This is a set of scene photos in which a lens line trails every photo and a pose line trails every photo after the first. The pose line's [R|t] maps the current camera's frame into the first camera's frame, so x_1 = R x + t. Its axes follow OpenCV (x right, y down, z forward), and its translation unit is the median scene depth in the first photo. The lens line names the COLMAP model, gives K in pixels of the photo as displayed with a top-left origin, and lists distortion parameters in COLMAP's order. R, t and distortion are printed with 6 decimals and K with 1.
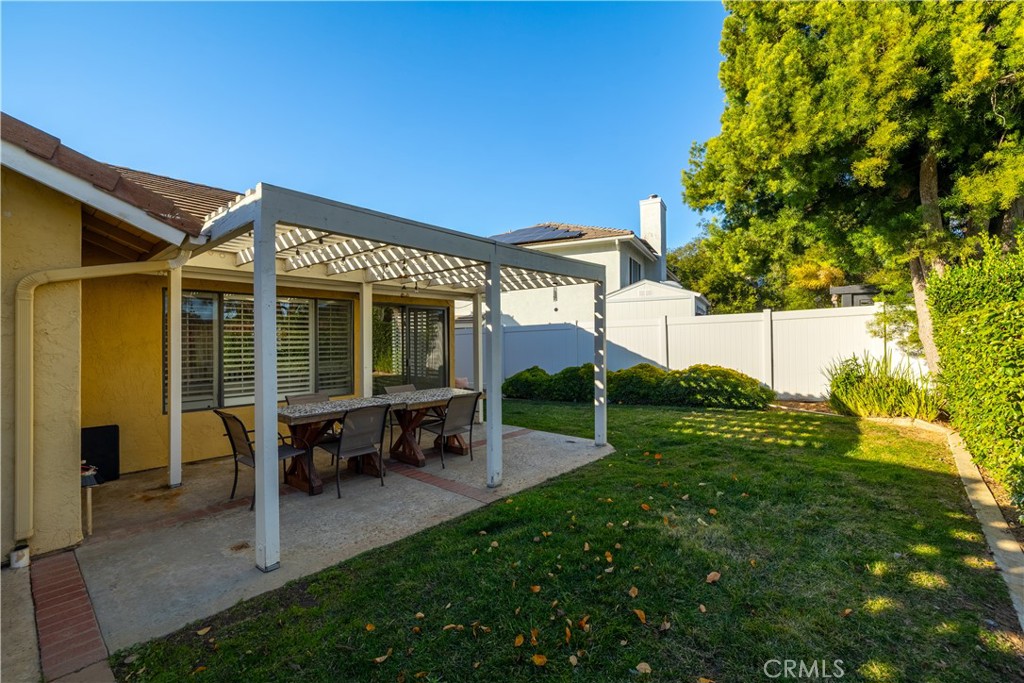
lens RADIAL K [[434.2, 0, 521.2], [0, 434.2, 341.9], [0, 0, 1]] dist [0.000984, -0.000295]
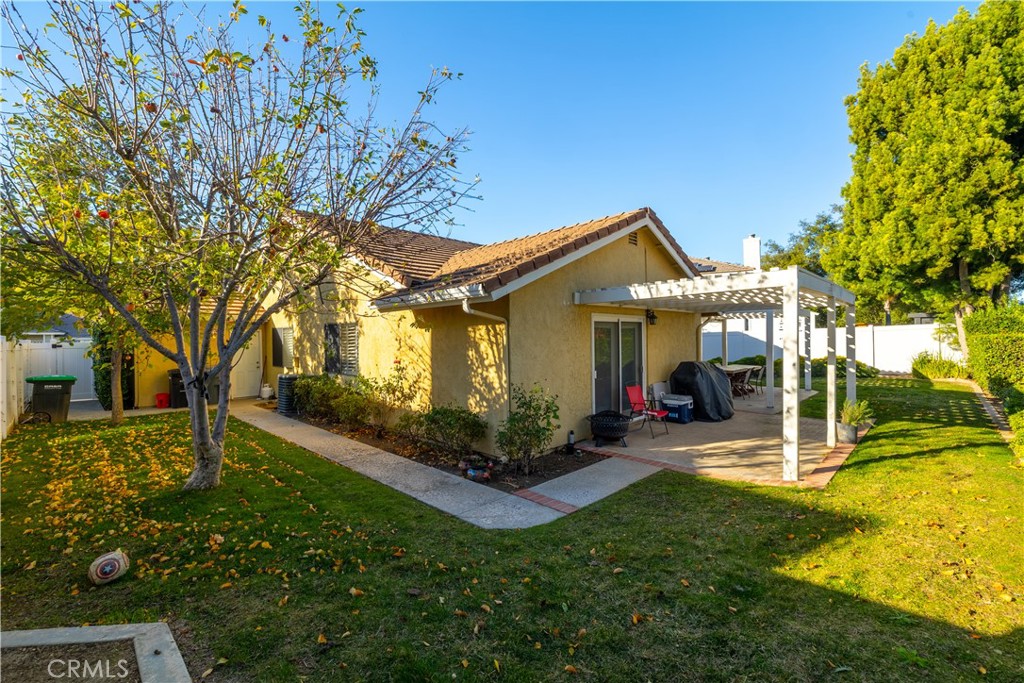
lens RADIAL K [[434.2, 0, 506.9], [0, 434.2, 337.9], [0, 0, 1]] dist [0.000984, -0.000295]
pose [[0.998055, -0.001049, -0.062327, -1.120583], [0.000871, 0.999995, -0.002888, -0.022660], [0.062329, 0.002828, 0.998052, -1.219363]]
